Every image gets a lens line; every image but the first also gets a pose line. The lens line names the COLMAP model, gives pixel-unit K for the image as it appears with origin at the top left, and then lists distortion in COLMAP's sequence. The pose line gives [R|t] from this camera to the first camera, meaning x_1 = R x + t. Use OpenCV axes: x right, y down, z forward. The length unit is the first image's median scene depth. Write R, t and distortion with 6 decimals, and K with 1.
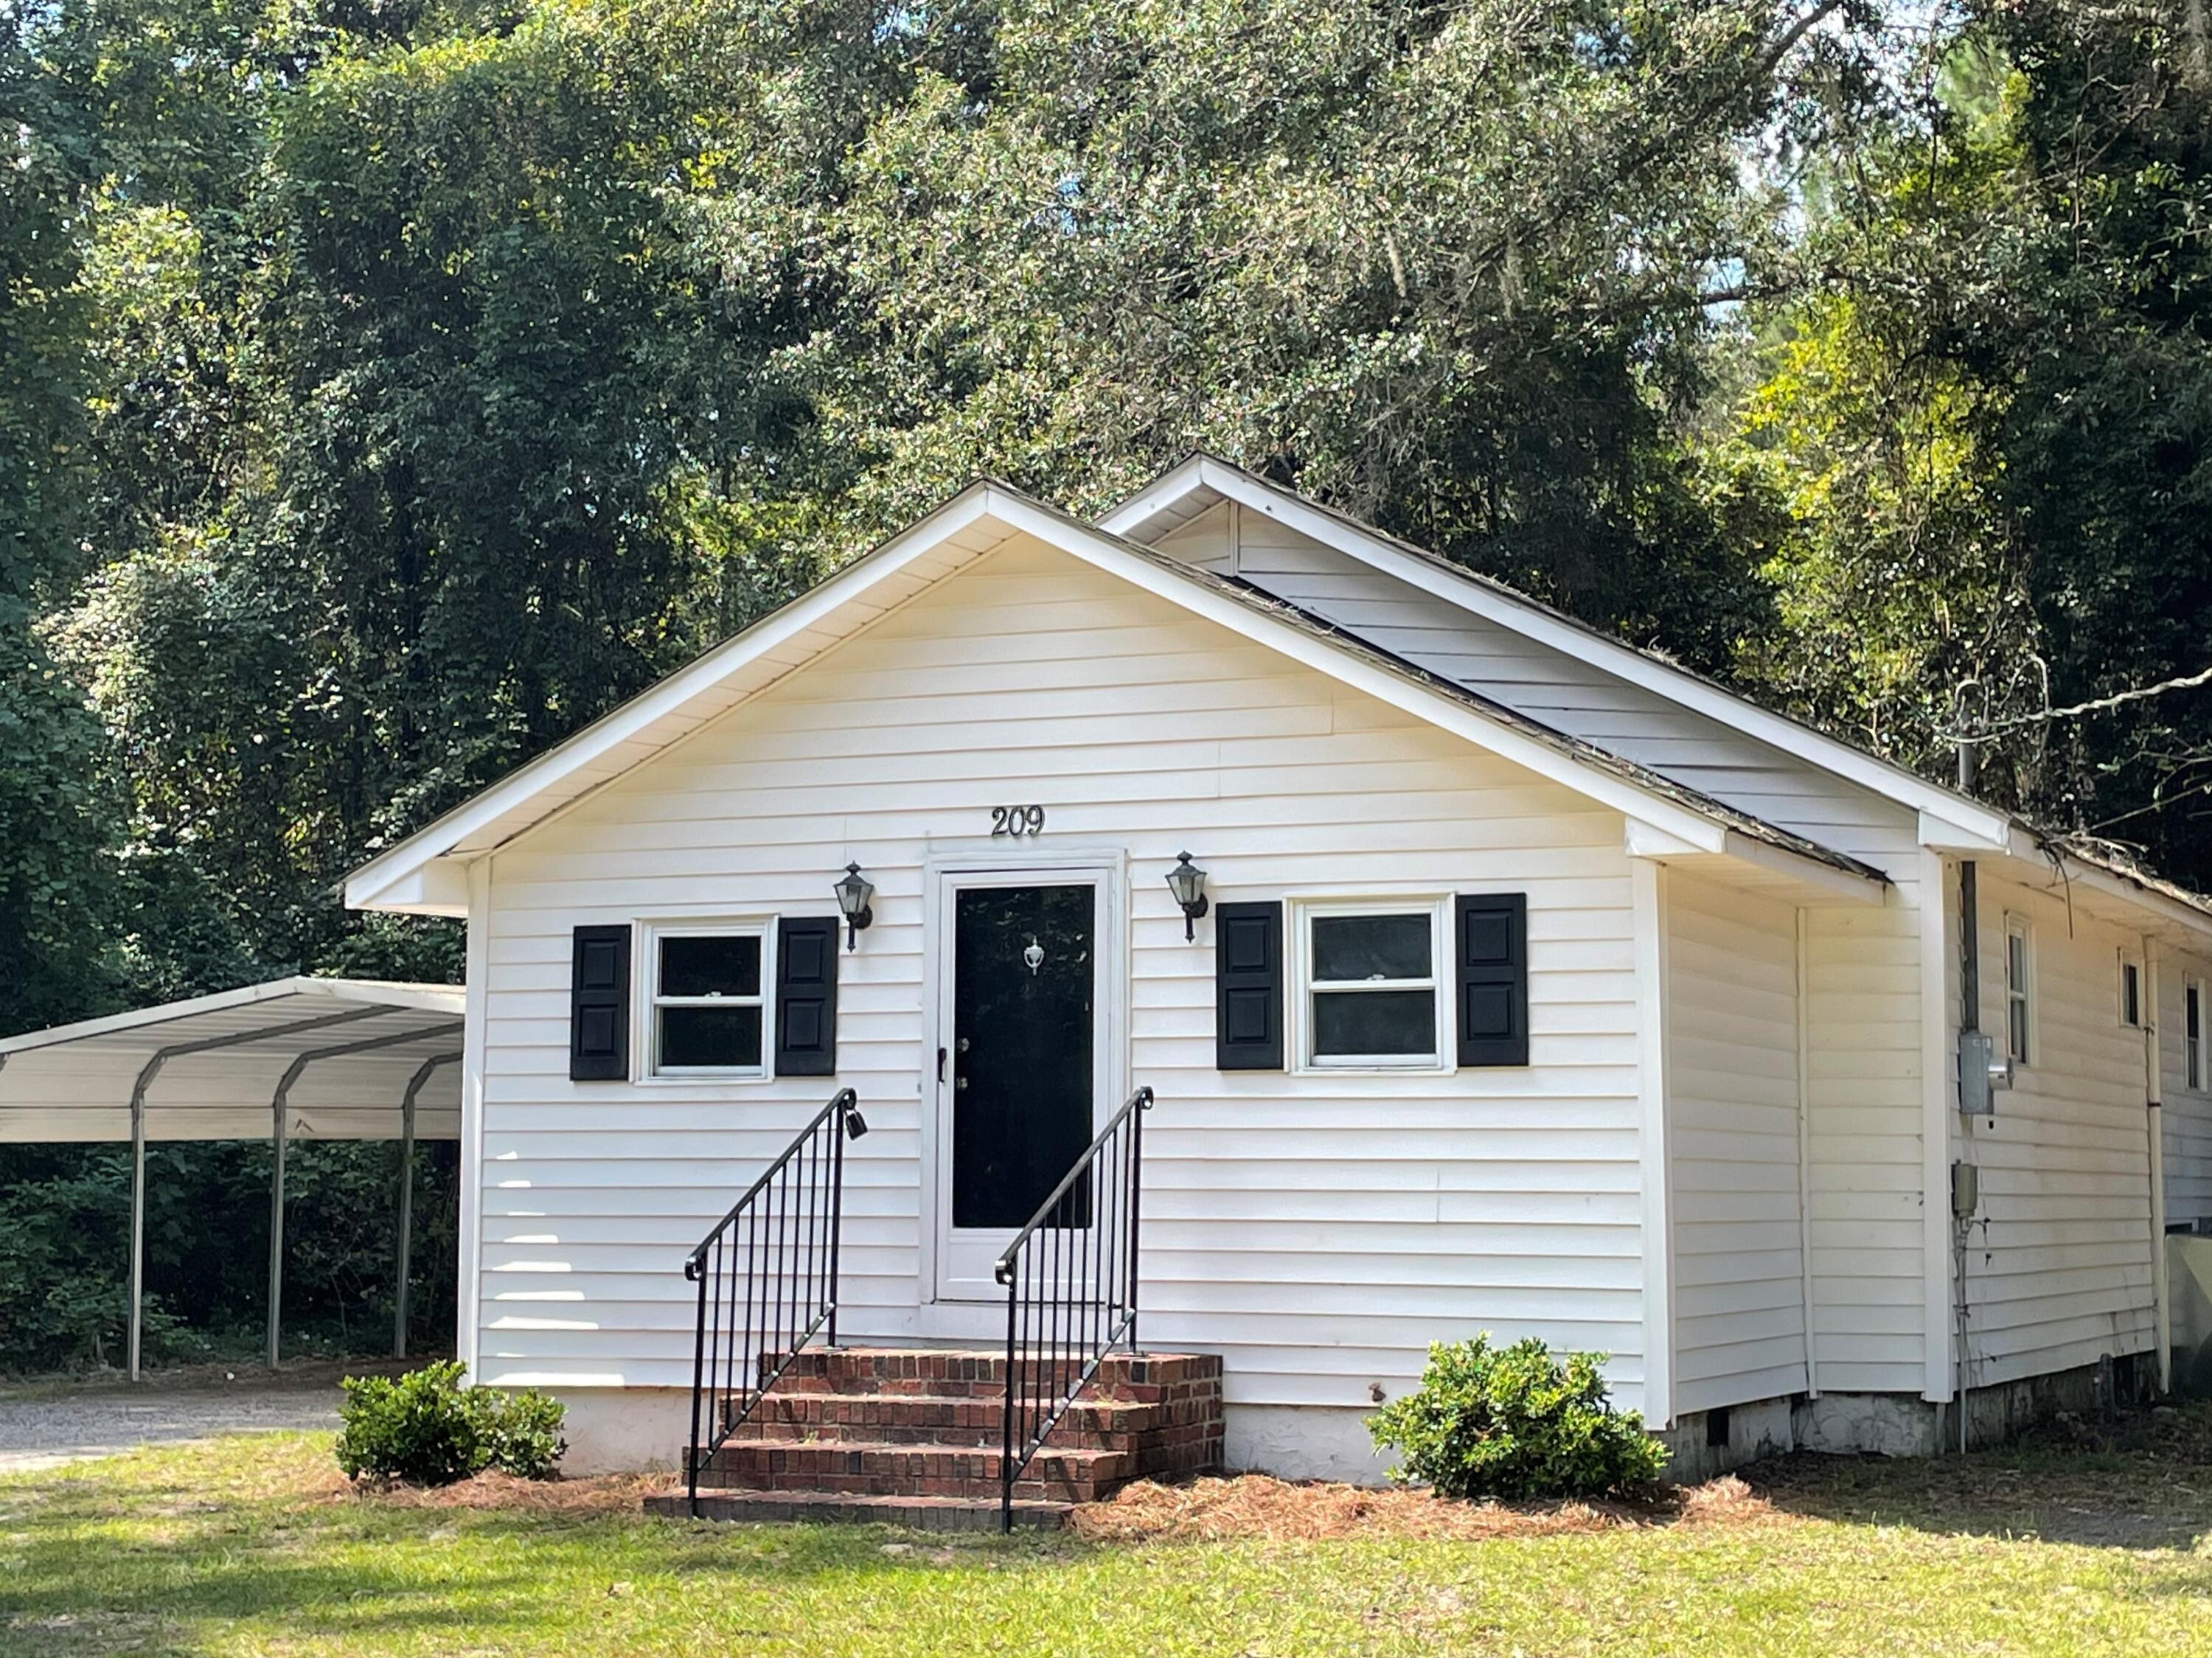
lens RADIAL K [[3756.0, 0, 1108.6], [0, 3756.0, 807.4], [0, 0, 1]] dist [0.103941, 0.000000]
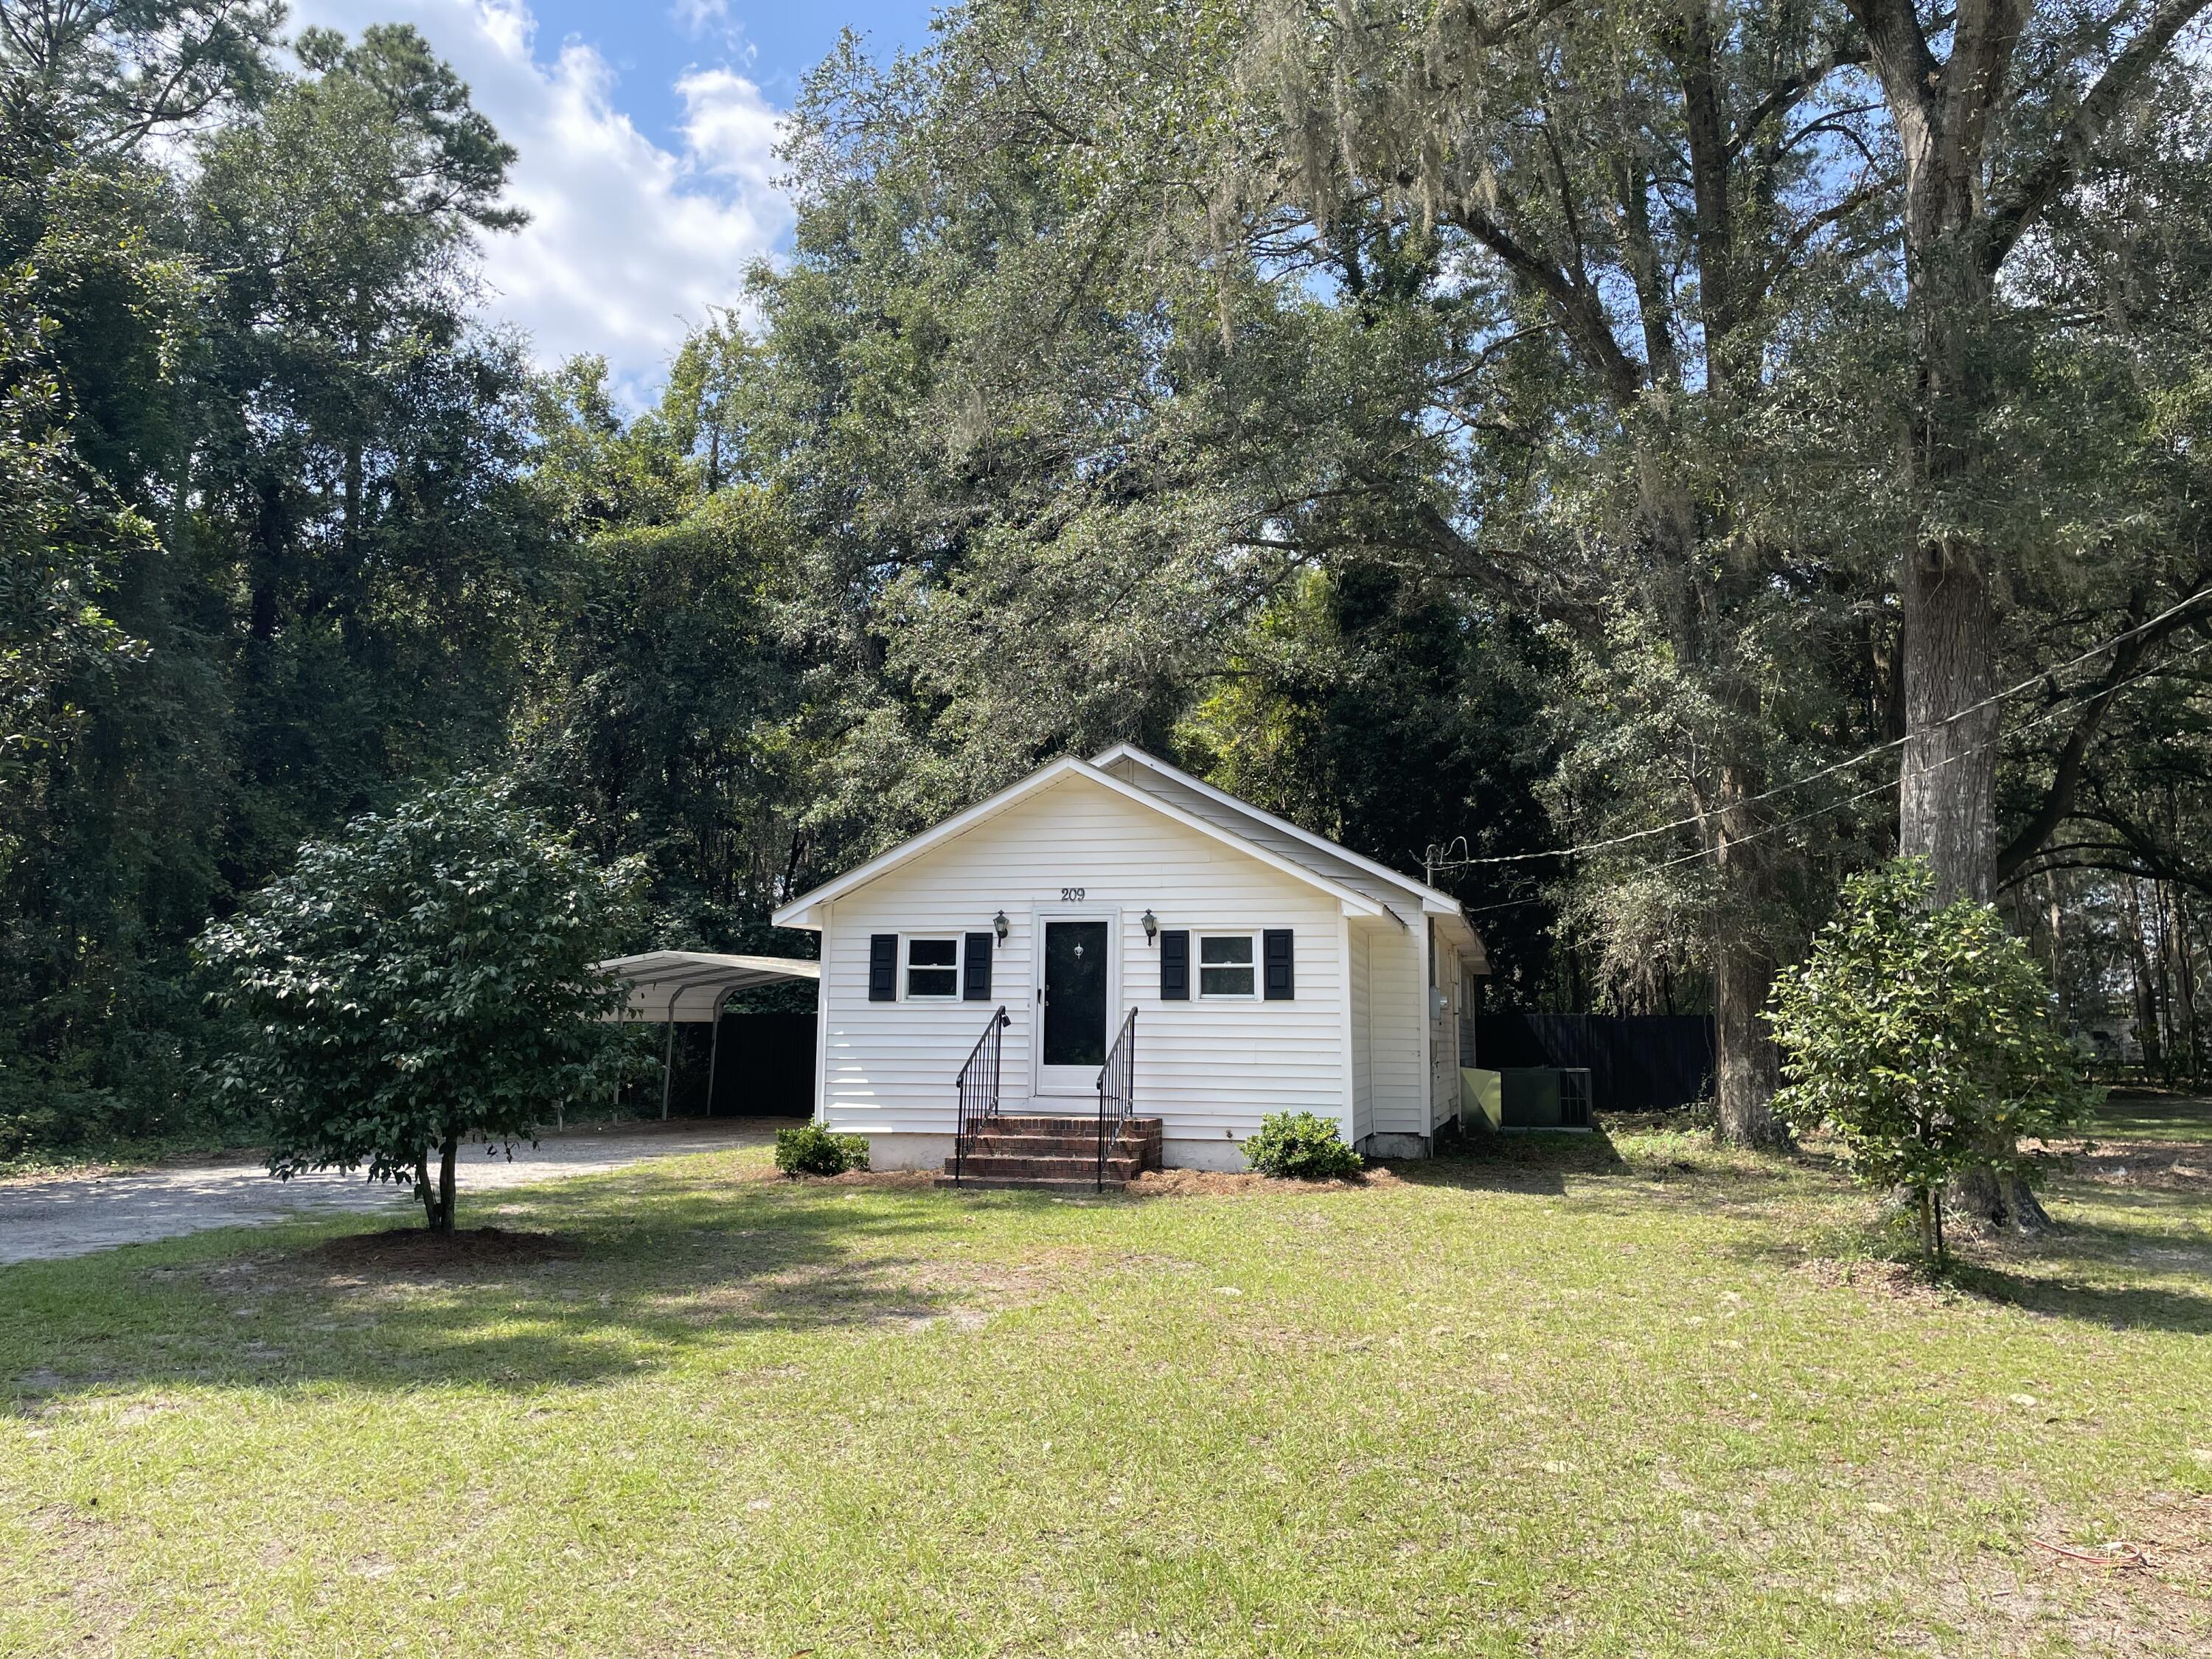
lens RADIAL K [[1674.2, 0, 1114.6], [0, 1674.2, 797.7], [0, 0, 1]] dist [0.098688, -0.128338]
pose [[0.984745, 0.030010, 0.171396, -0.184120], [-0.022776, 0.998771, -0.044019, -0.011695], [-0.172506, 0.039444, 0.984218, -0.063373]]
